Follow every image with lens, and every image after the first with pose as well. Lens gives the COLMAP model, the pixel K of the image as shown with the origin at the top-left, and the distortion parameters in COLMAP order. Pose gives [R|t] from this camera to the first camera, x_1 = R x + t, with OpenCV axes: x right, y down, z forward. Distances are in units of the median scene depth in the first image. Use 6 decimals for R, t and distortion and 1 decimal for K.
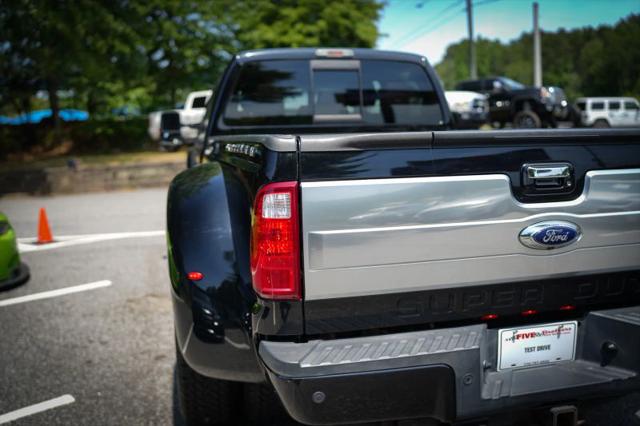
lens RADIAL K [[611.7, 0, 320.0], [0, 611.7, 213.0], [0, 0, 1]] dist [-0.172802, 0.224695]
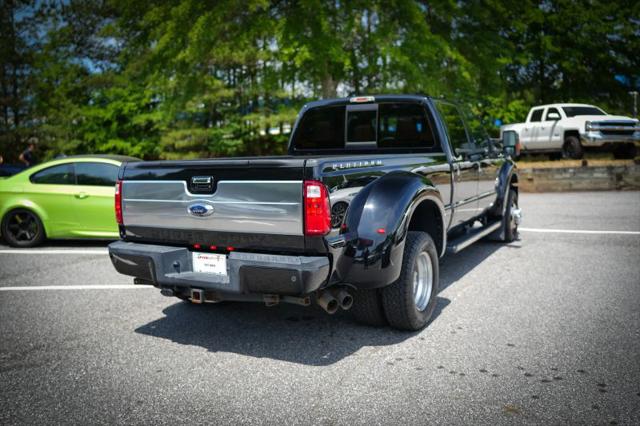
lens RADIAL K [[611.7, 0, 320.0], [0, 611.7, 213.0], [0, 0, 1]] dist [-0.172802, 0.224695]
pose [[0.739435, 0.076289, -0.668892, 0.948040], [-0.081753, 0.996381, 0.023265, -0.016174], [0.668246, 0.037481, 0.742996, -0.149893]]
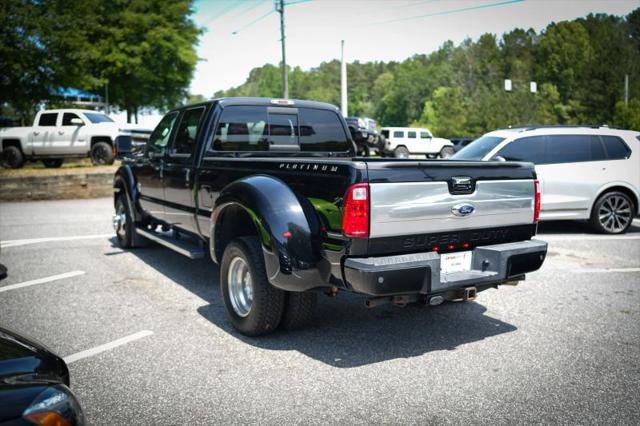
lens RADIAL K [[611.7, 0, 320.0], [0, 611.7, 213.0], [0, 0, 1]] dist [-0.172802, 0.224695]
pose [[0.945940, -0.001077, 0.324341, -0.365628], [0.011463, 0.999481, -0.030110, 0.048161], [-0.324140, 0.032200, 0.945461, -0.409956]]
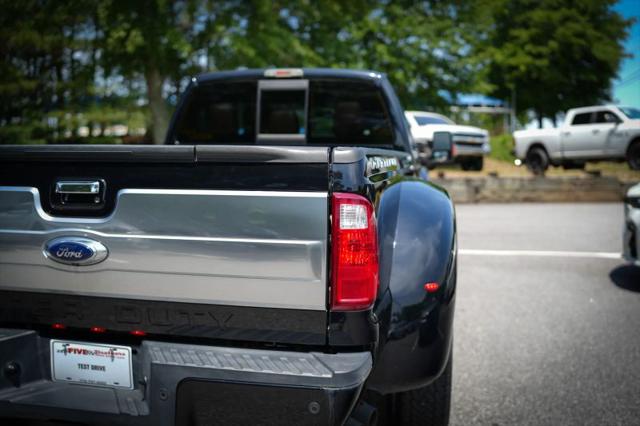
lens RADIAL K [[611.7, 0, 320.0], [0, 611.7, 213.0], [0, 0, 1]] dist [-0.172802, 0.224695]
pose [[0.912805, 0.071598, -0.402071, 0.500138], [-0.086412, 0.996082, -0.018801, -0.018367], [0.399150, 0.051906, 0.915415, 0.110969]]
